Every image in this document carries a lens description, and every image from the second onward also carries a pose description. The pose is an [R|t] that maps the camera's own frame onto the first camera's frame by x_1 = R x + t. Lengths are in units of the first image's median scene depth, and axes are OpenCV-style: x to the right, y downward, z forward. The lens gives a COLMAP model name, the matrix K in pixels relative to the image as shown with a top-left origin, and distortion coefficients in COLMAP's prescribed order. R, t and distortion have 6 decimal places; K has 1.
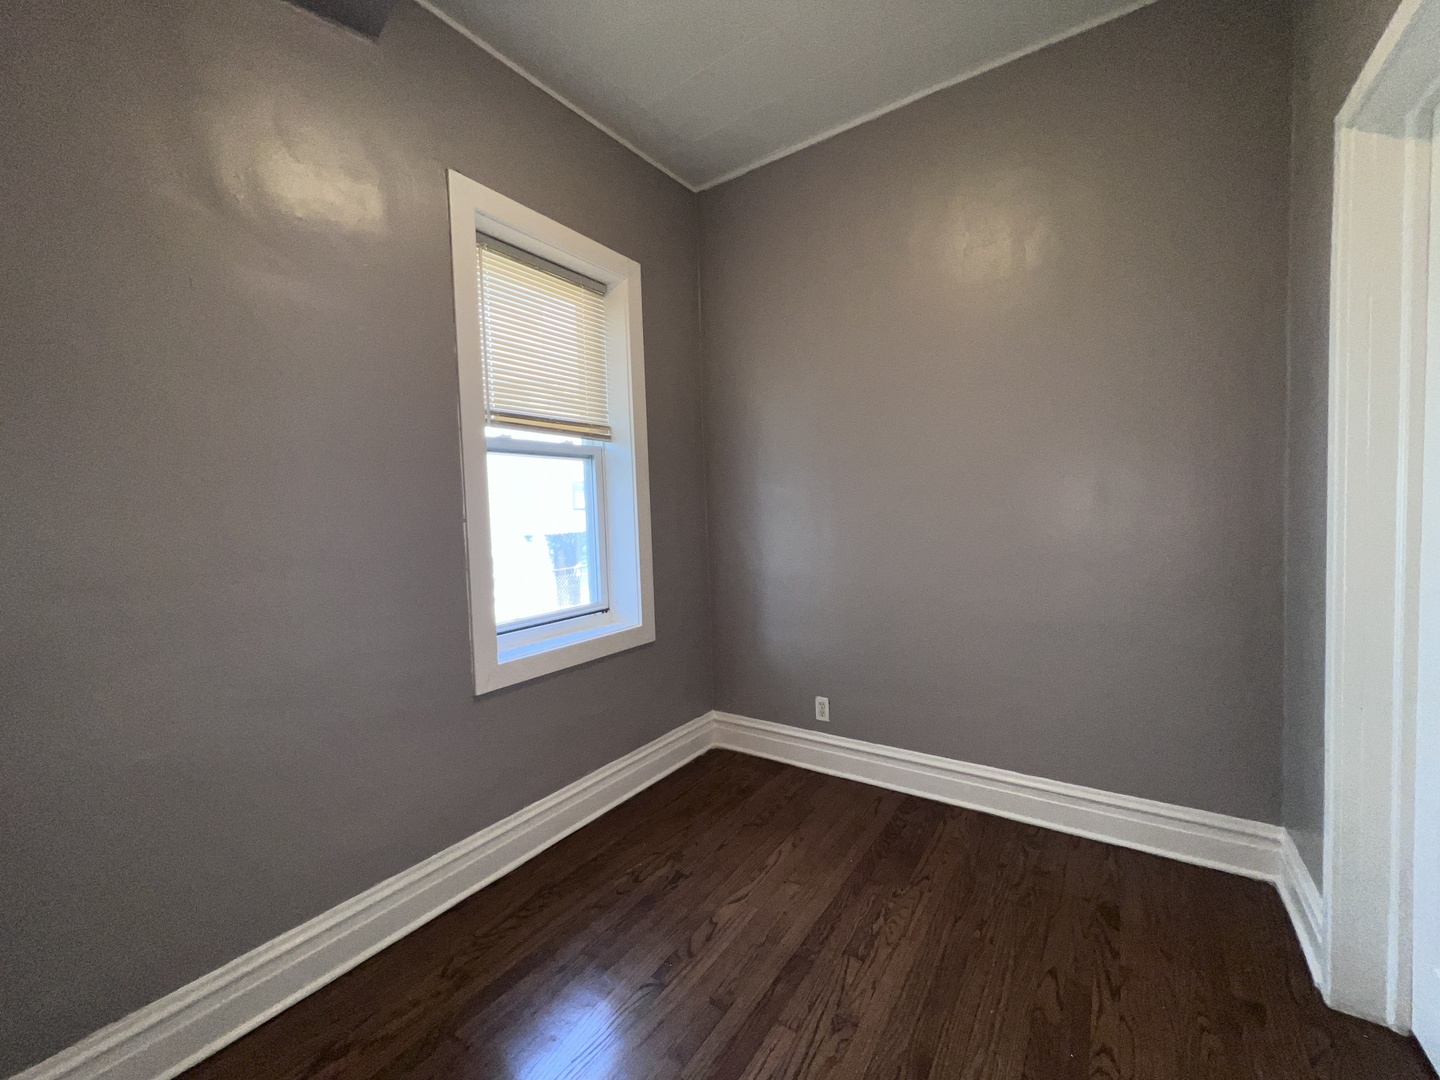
lens RADIAL K [[577.8, 0, 718.8], [0, 577.8, 541.9], [0, 0, 1]] dist [-0.000834, -0.000234]
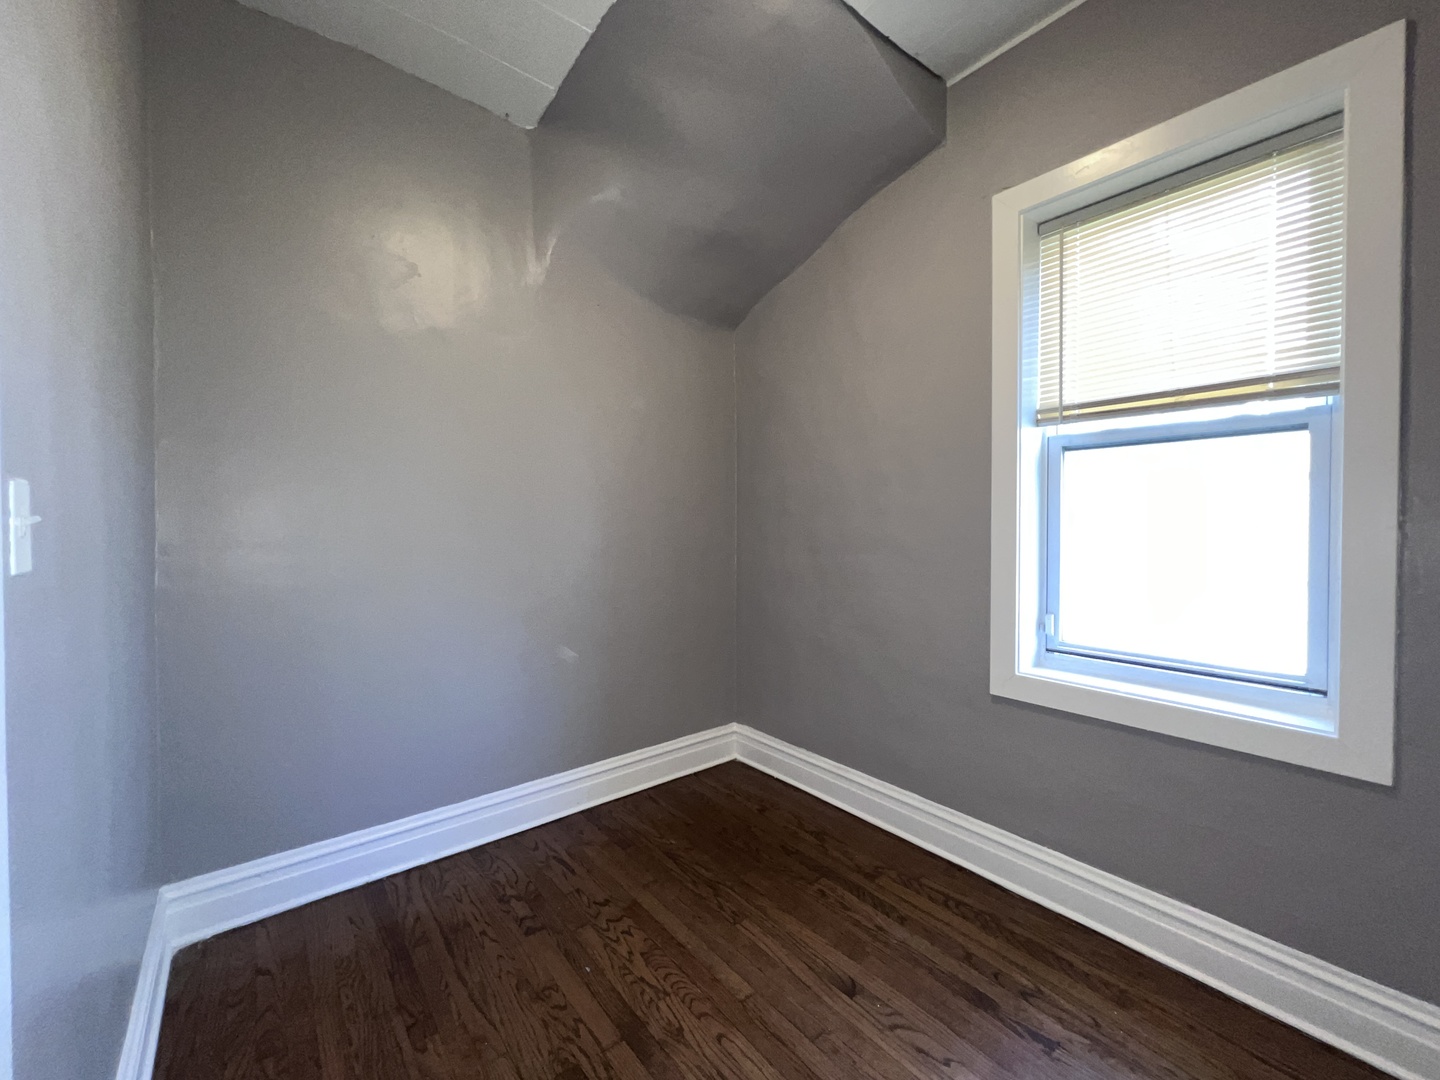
lens RADIAL K [[577.8, 0, 713.6], [0, 577.8, 541.4], [0, 0, 1]] dist [-0.000834, -0.000234]
pose [[-0.282392, 0.063493, -0.957196, 0.702253], [-0.042905, 0.995973, 0.078723, -0.067679], [0.958339, 0.063299, -0.278531, 0.797682]]
